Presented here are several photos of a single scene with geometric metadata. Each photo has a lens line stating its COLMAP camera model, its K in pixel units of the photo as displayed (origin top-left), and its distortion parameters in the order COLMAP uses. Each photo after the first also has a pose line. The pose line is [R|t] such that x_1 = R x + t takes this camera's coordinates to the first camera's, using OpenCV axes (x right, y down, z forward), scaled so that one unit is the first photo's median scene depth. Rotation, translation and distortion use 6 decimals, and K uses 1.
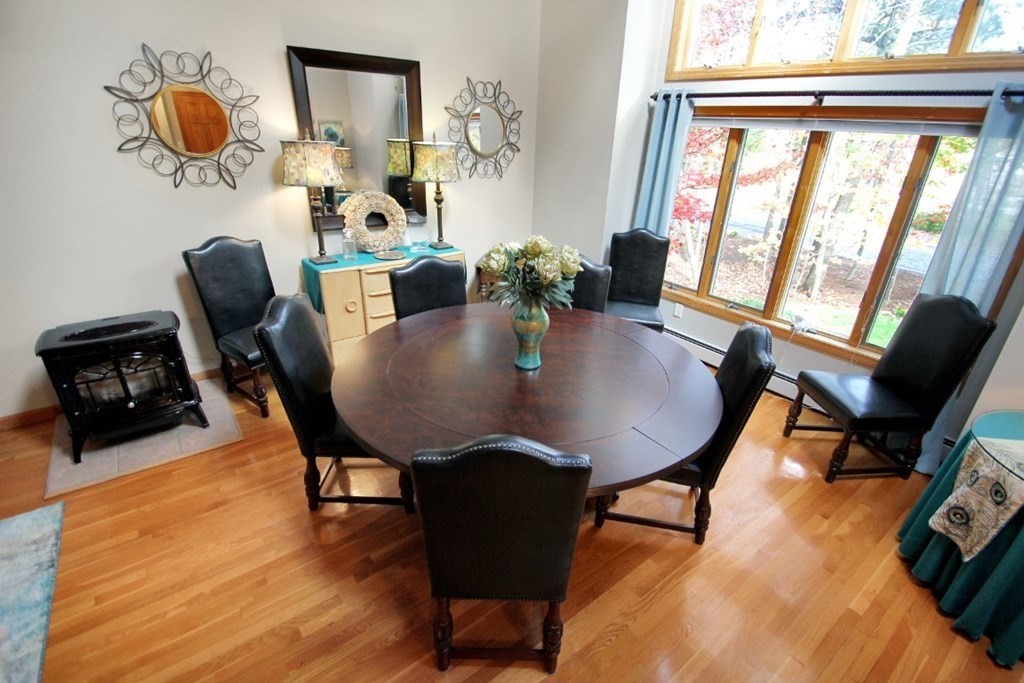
lens RADIAL K [[477.6, 0, 527.3], [0, 477.6, 346.4], [0, 0, 1]] dist [0.006701, -0.012797]
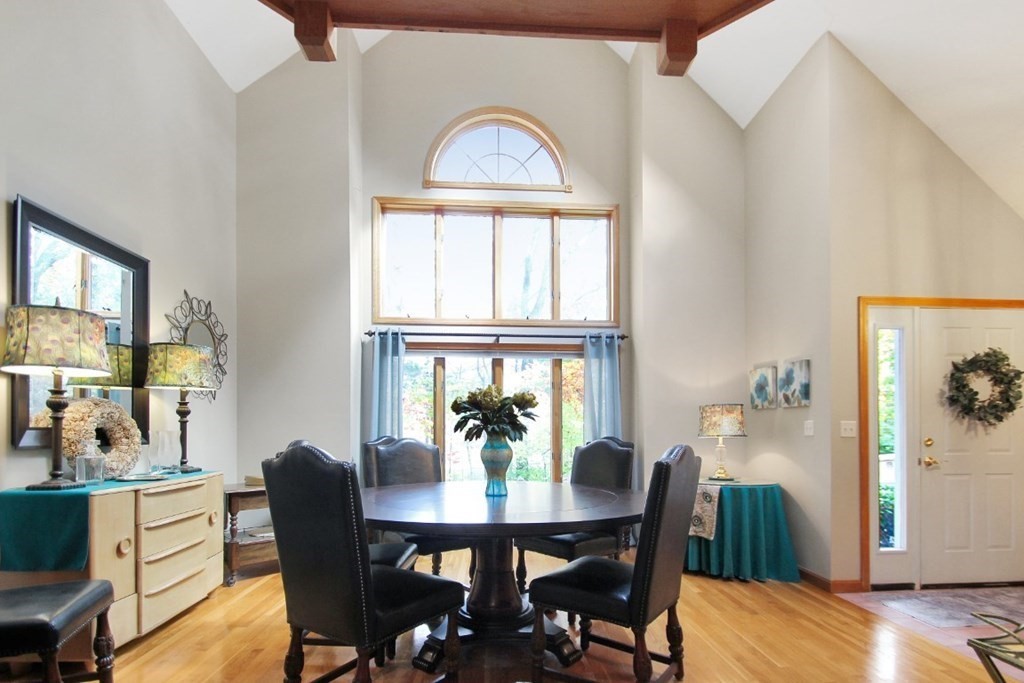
lens RADIAL K [[498.1, 0, 513.0], [0, 498.1, 417.9], [0, 0, 1]] dist [0.003046, -0.021274]
pose [[0.569380, -0.014399, 0.821948, -0.812168], [0.359567, 0.903496, -0.233252, 0.136031], [-0.739269, 0.428354, 0.519610, 0.246662]]
